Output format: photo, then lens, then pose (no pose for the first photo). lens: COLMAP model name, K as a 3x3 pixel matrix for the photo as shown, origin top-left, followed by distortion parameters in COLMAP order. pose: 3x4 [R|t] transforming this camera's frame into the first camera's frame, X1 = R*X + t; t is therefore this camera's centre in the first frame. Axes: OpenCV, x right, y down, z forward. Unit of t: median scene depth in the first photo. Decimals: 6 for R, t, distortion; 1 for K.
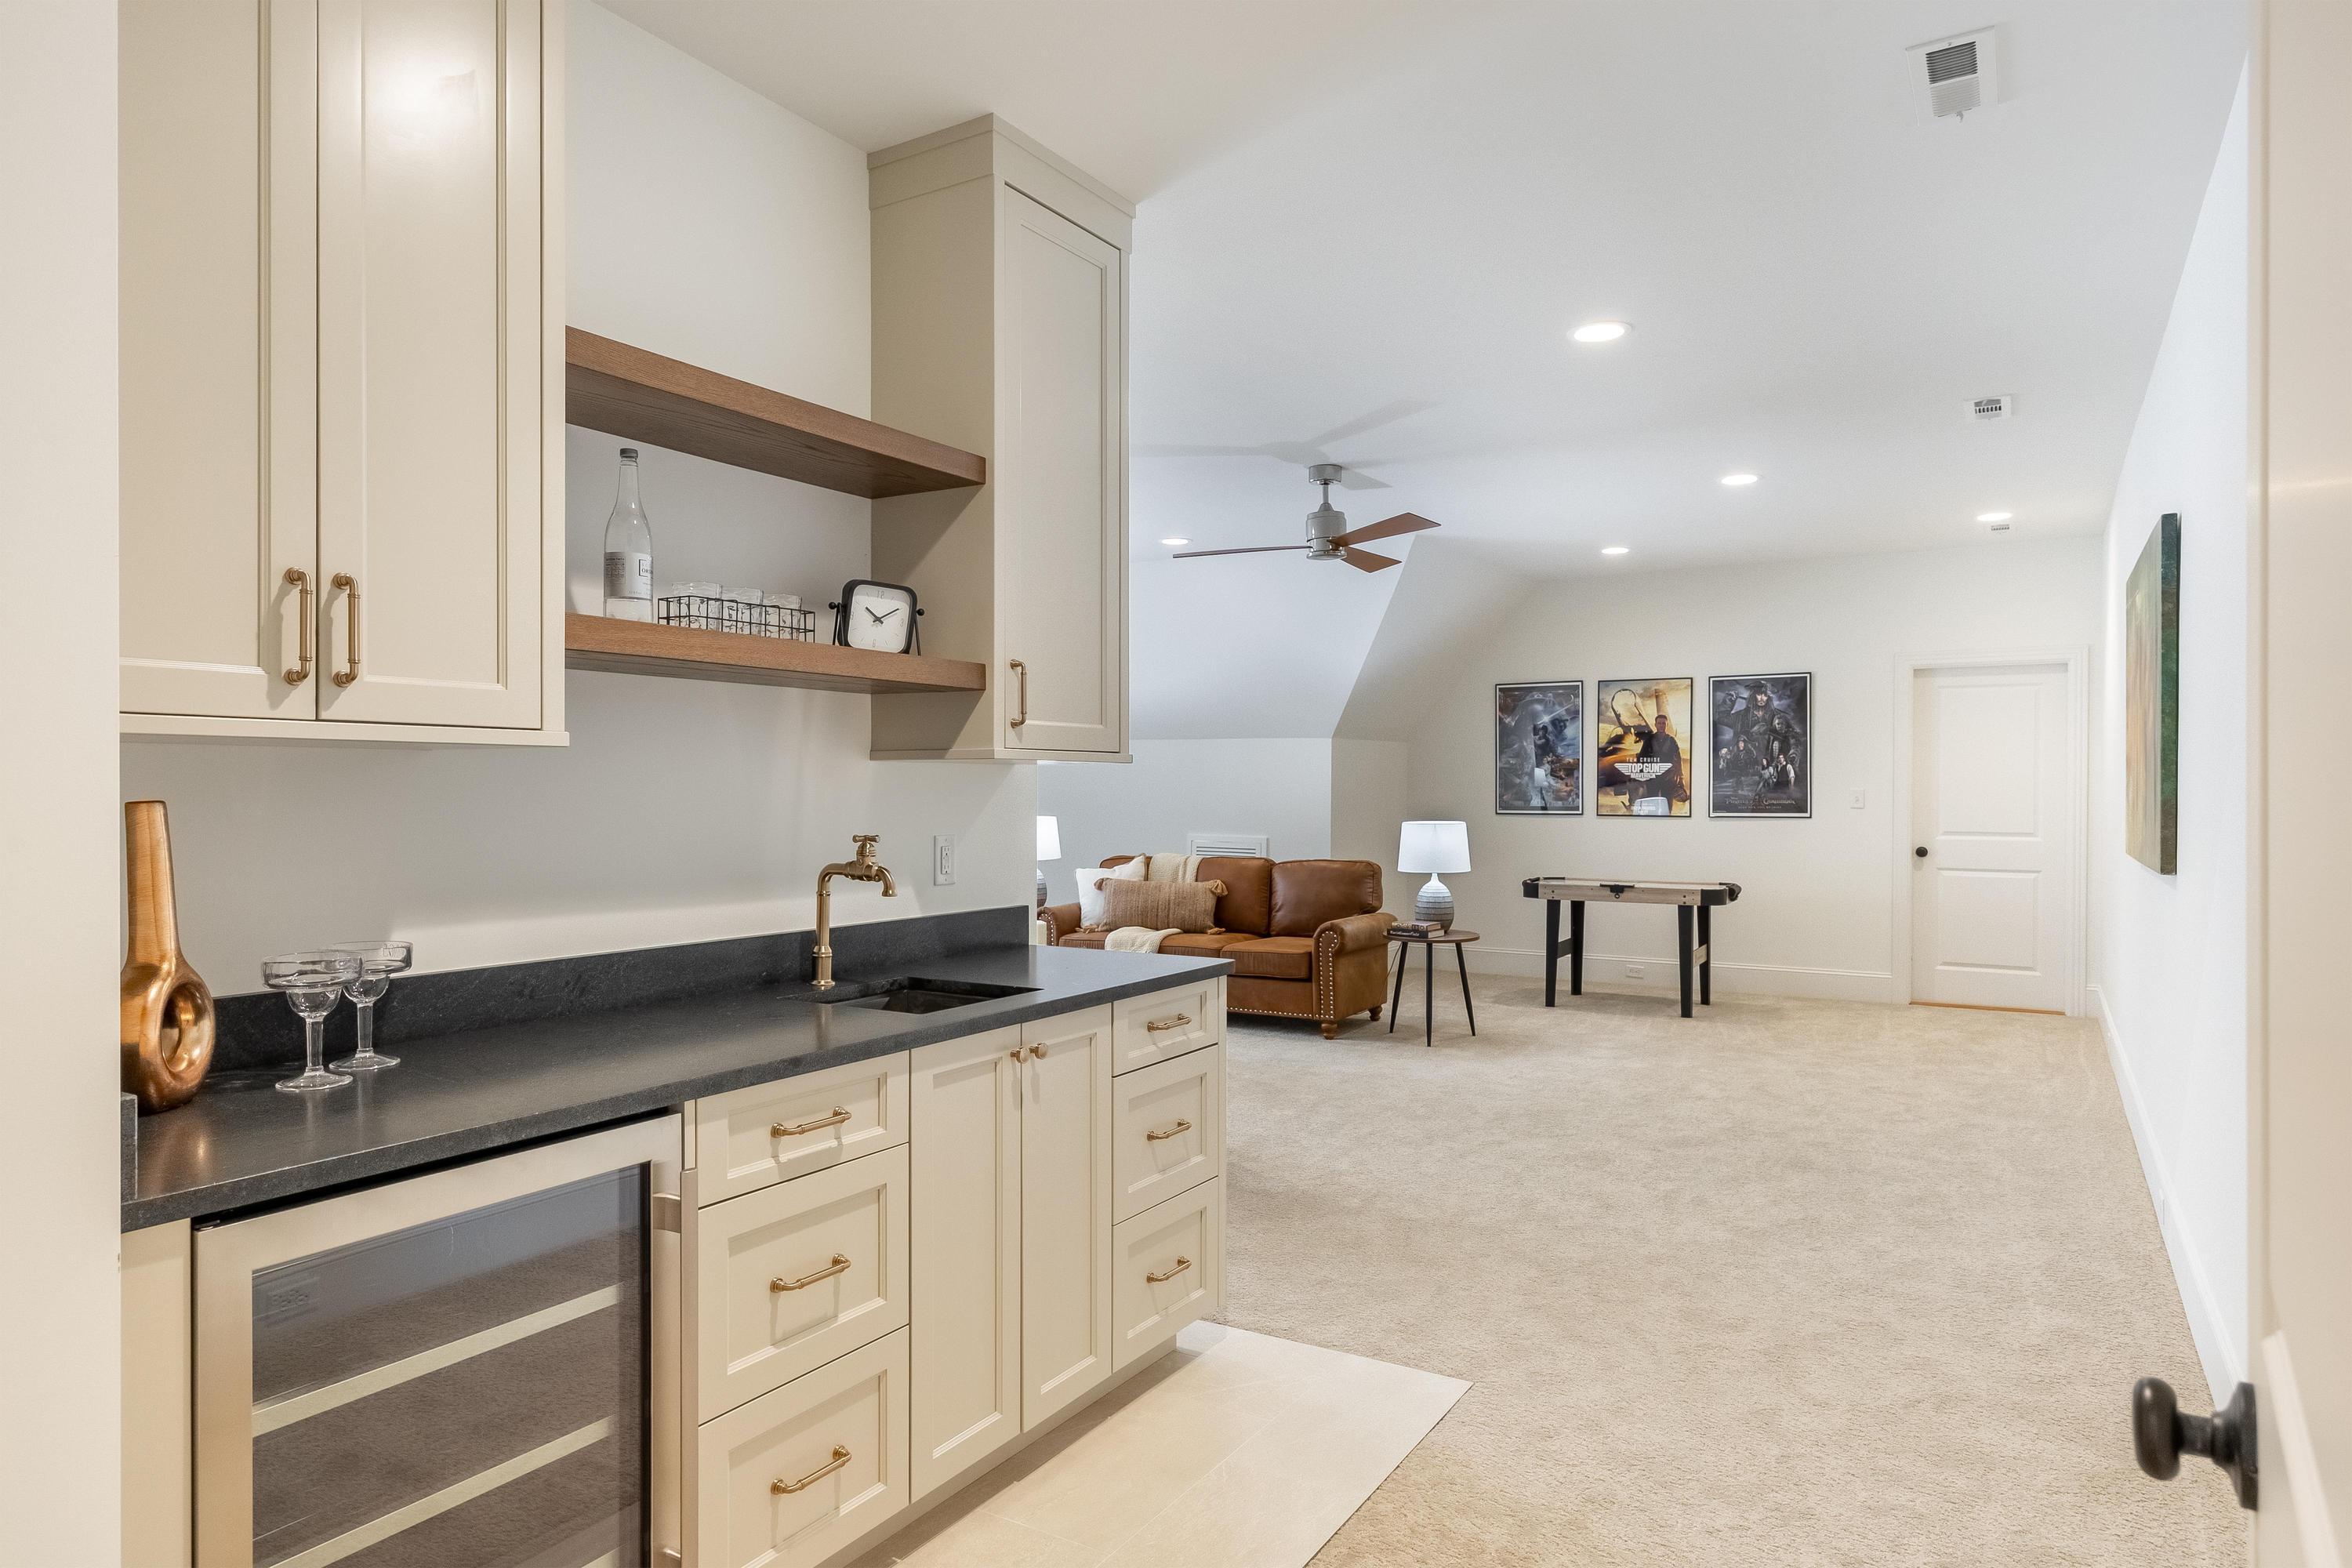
lens RADIAL K [[1432.8, 0, 1177.7], [0, 1432.8, 769.3], [0, 0, 1]] dist [0.001740, 0.002295]
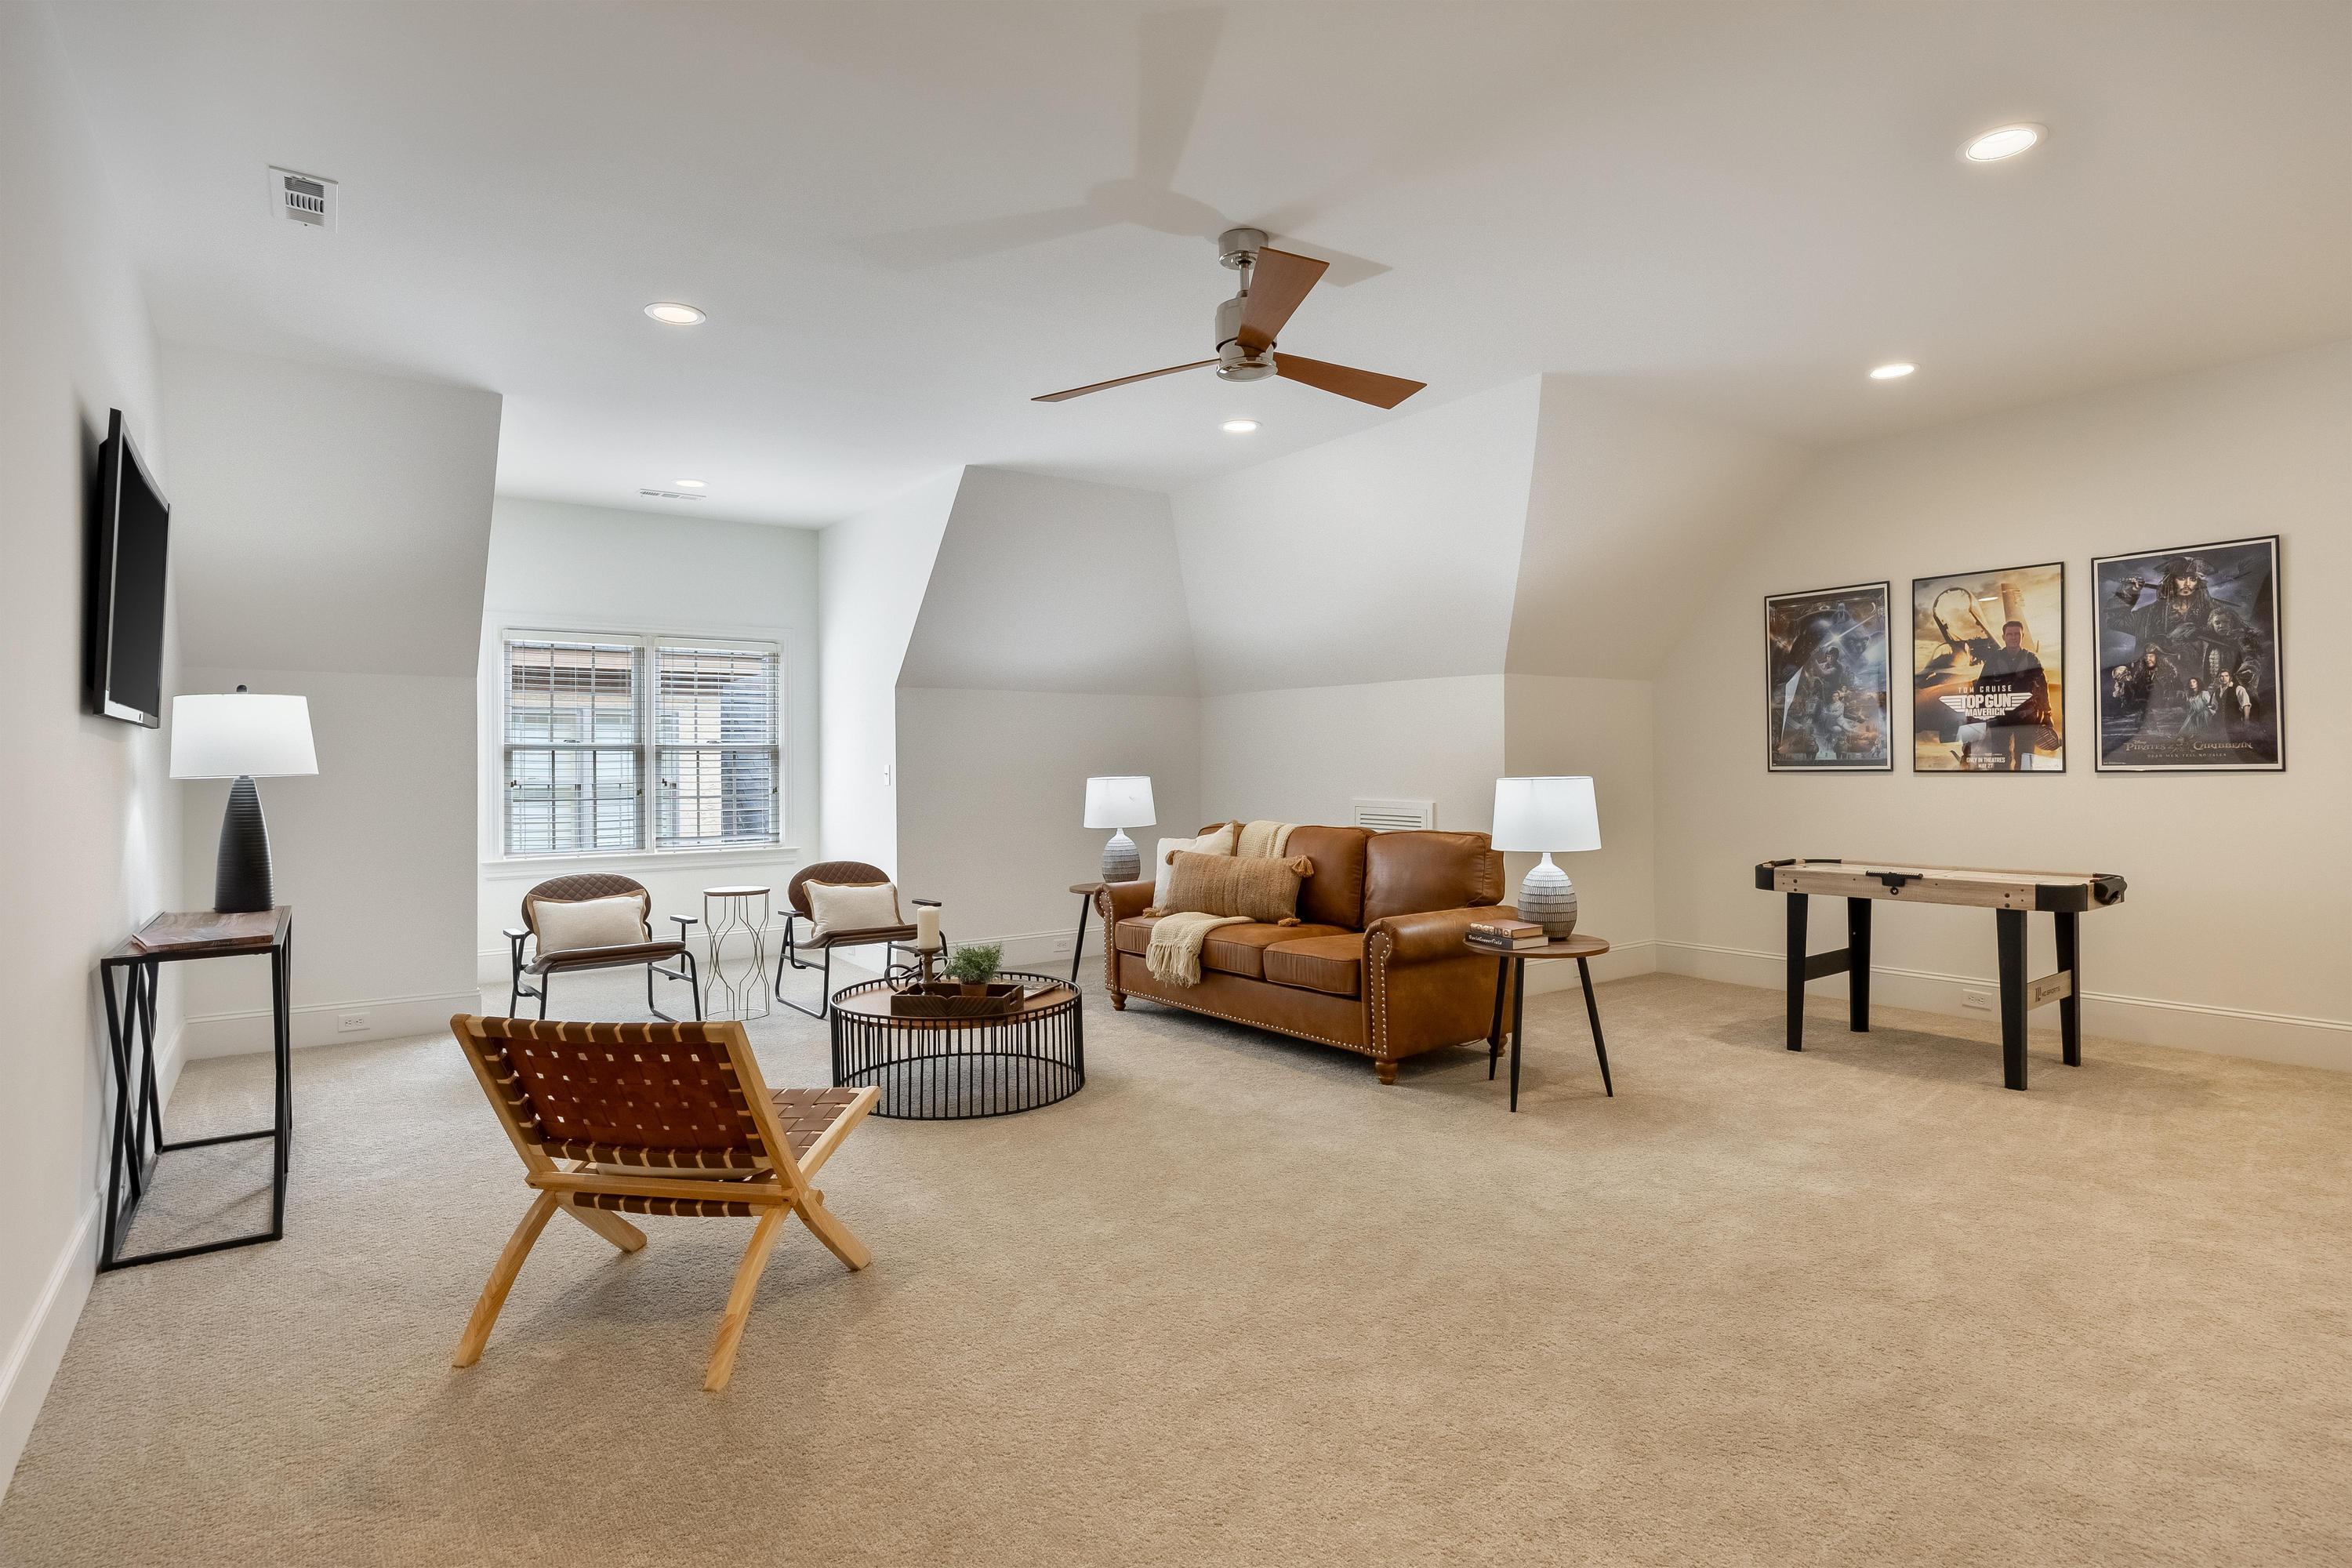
lens RADIAL K [[1259.9, 0, 1130.2], [0, 1259.9, 741.6], [0, 0, 1]] dist [-0.003539, -0.001376]
pose [[0.922260, -0.016552, -0.386216, 0.193931], [0.014860, 0.999862, -0.007366, 0.017964], [0.386285, 0.001054, 0.922379, 0.312599]]
